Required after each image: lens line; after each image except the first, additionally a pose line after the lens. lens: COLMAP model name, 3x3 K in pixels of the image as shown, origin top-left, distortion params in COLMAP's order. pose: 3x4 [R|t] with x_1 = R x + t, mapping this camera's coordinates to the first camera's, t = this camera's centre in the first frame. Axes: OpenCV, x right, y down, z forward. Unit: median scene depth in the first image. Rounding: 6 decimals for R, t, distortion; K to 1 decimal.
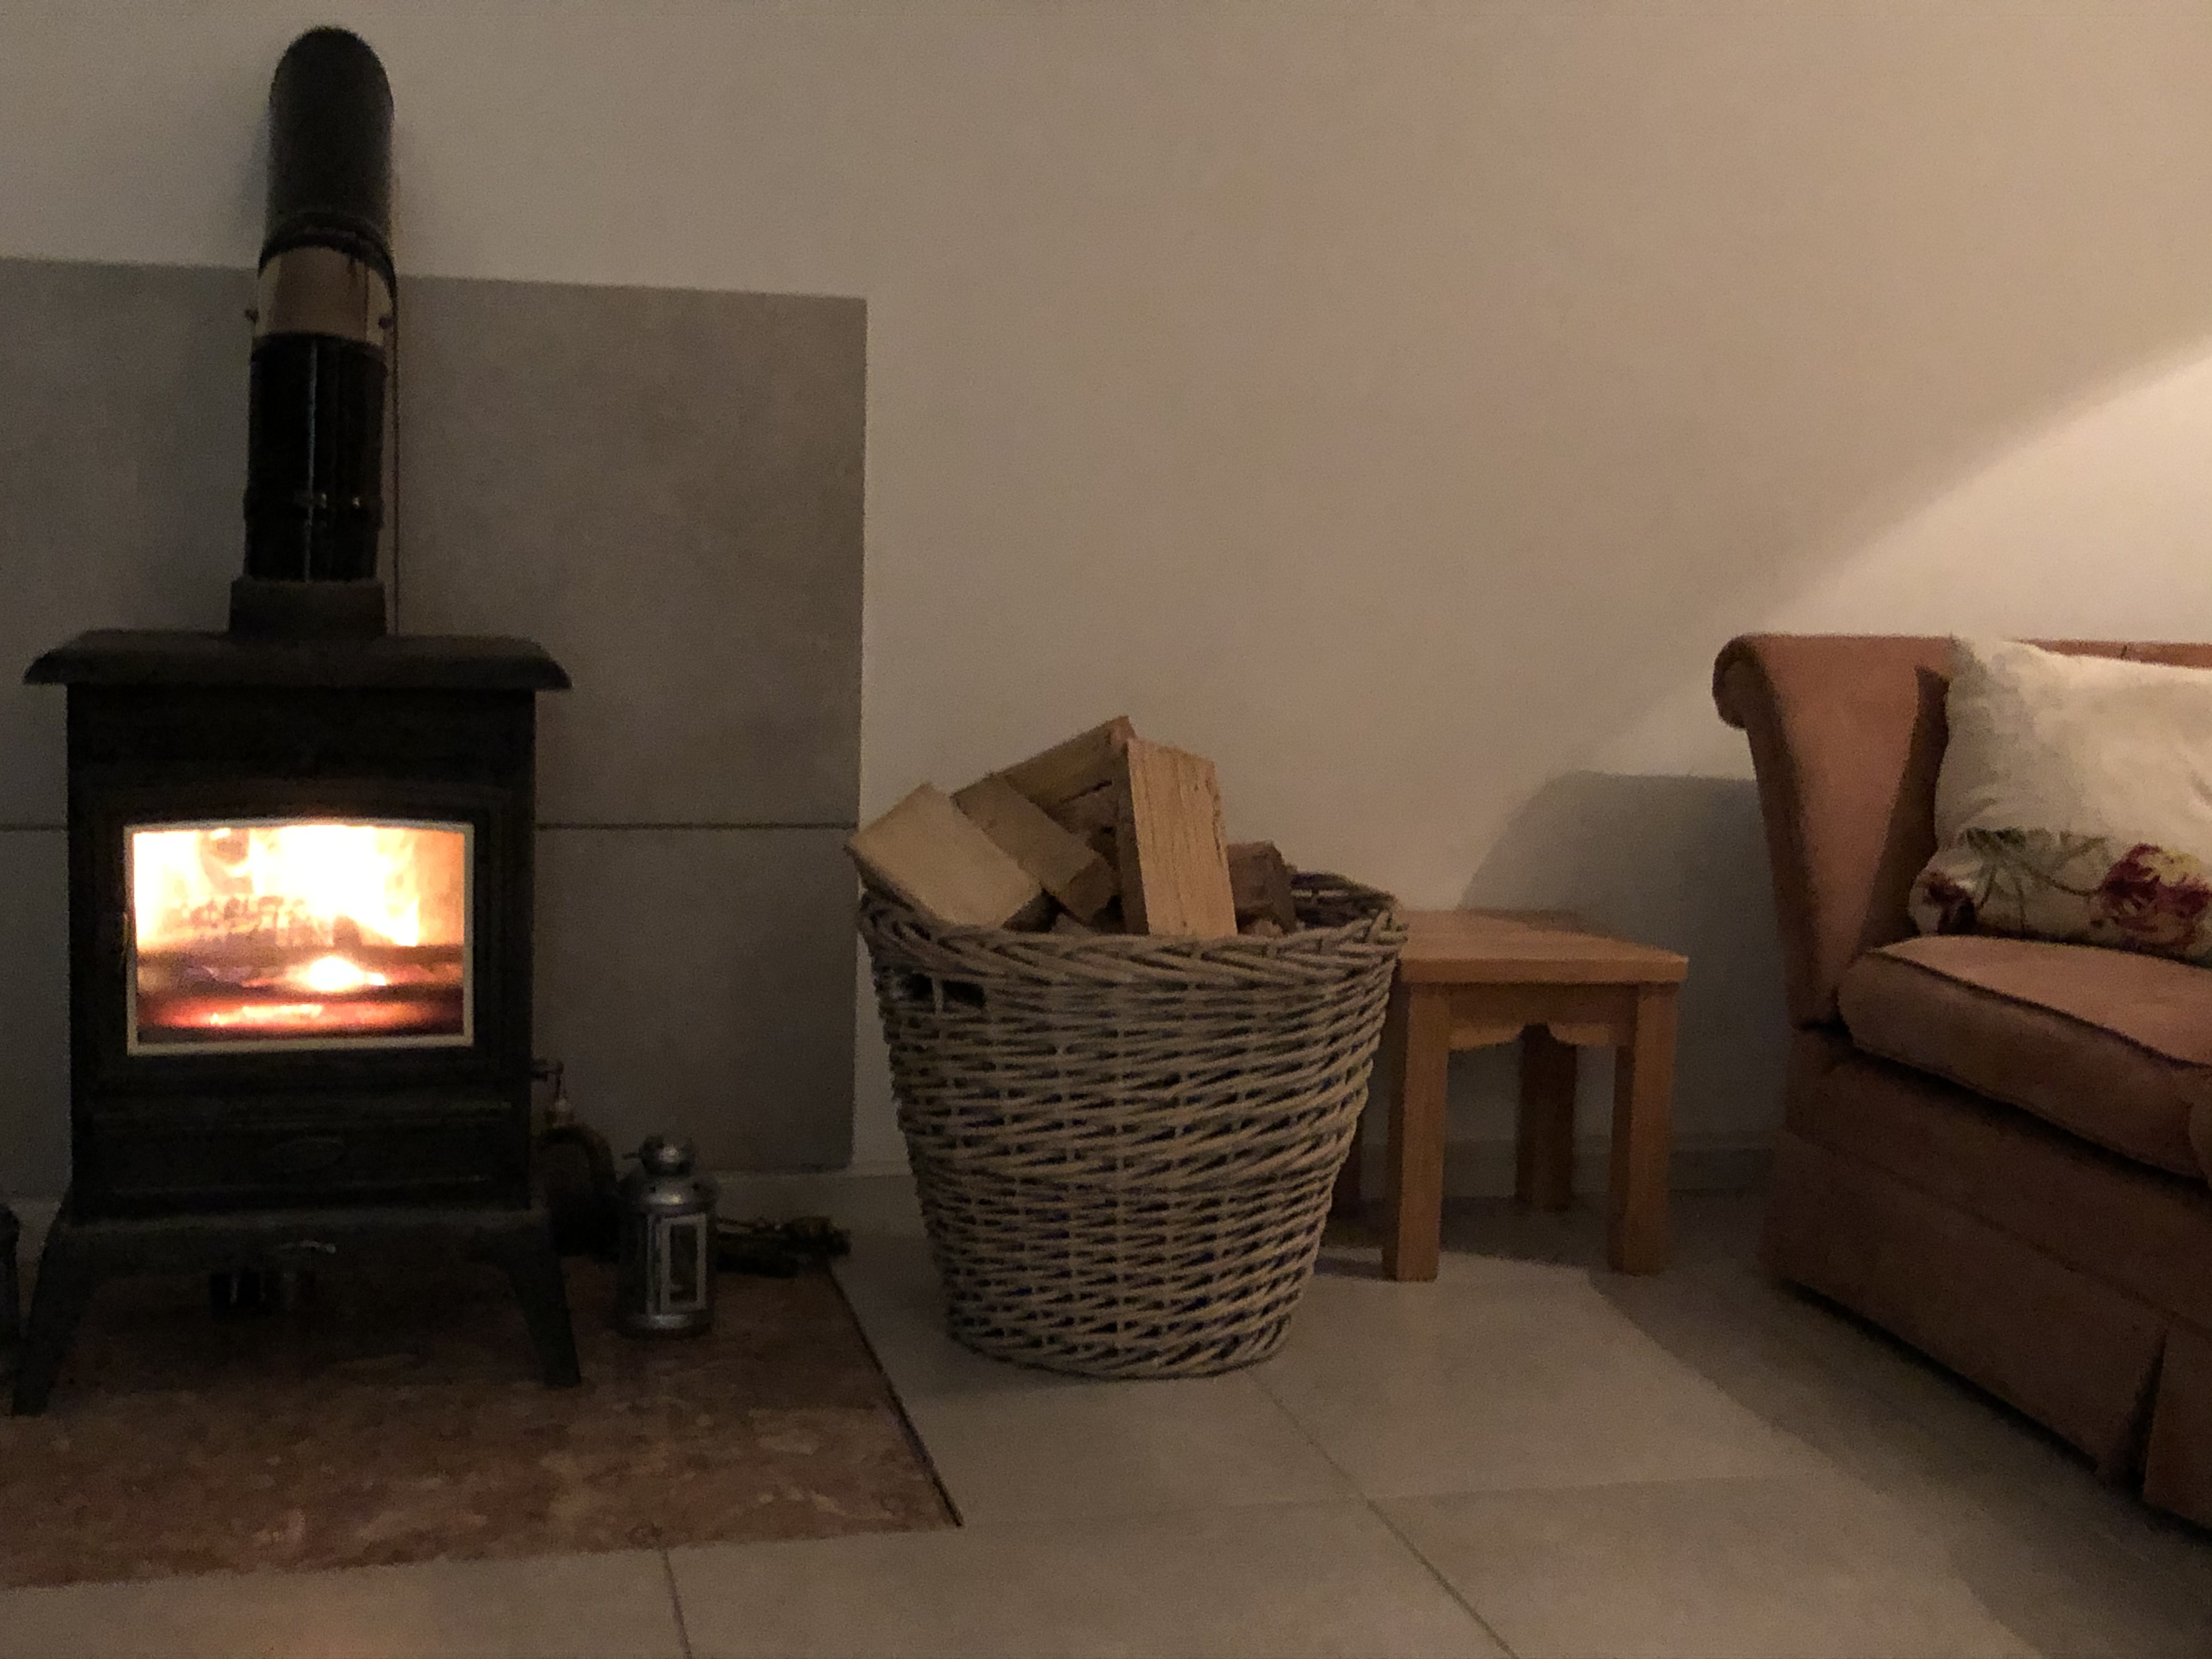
lens RADIAL K [[2768.2, 0, 1159.9], [0, 2768.2, 752.5], [0, 0, 1]] dist [0.008491, -0.028959]
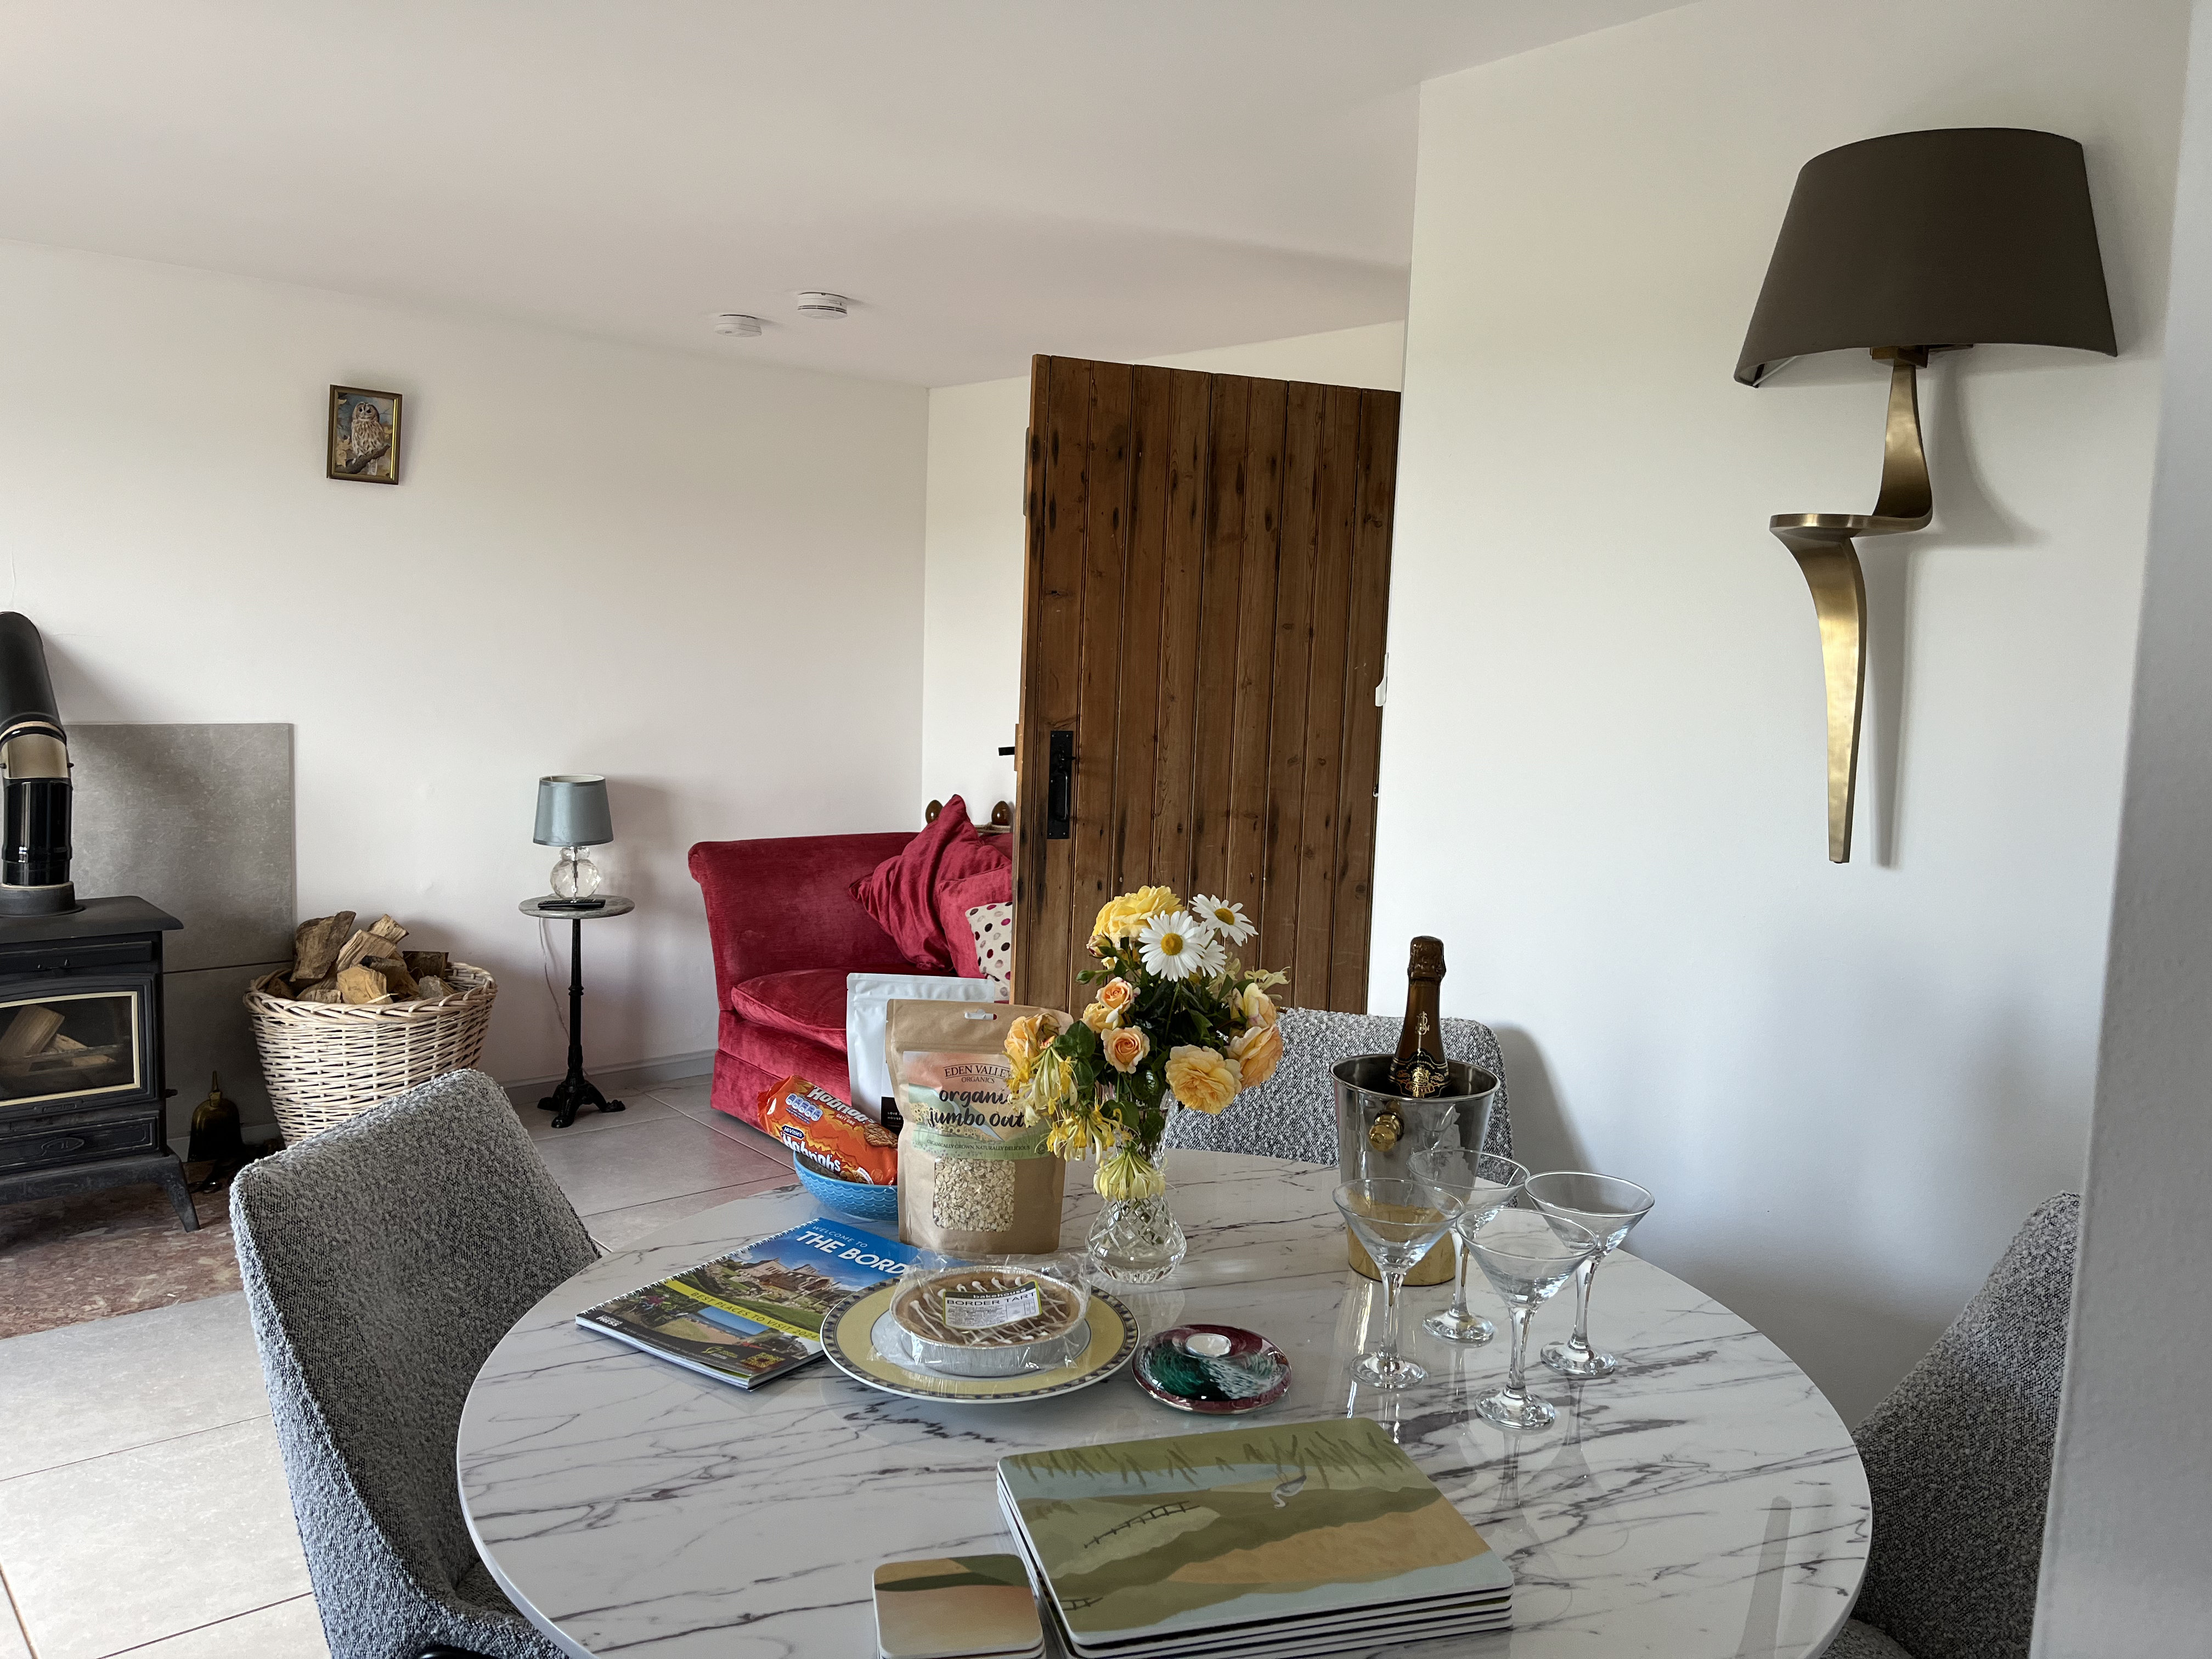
lens RADIAL K [[1677.4, 0, 1104.5], [0, 1677.4, 806.7], [0, 0, 1]] dist [0.003113, -0.026290]
pose [[0.897308, -0.044892, 0.439116, -0.132823], [0.033753, 0.998880, 0.033147, -0.146399], [-0.440113, -0.014922, 0.897819, -0.591624]]
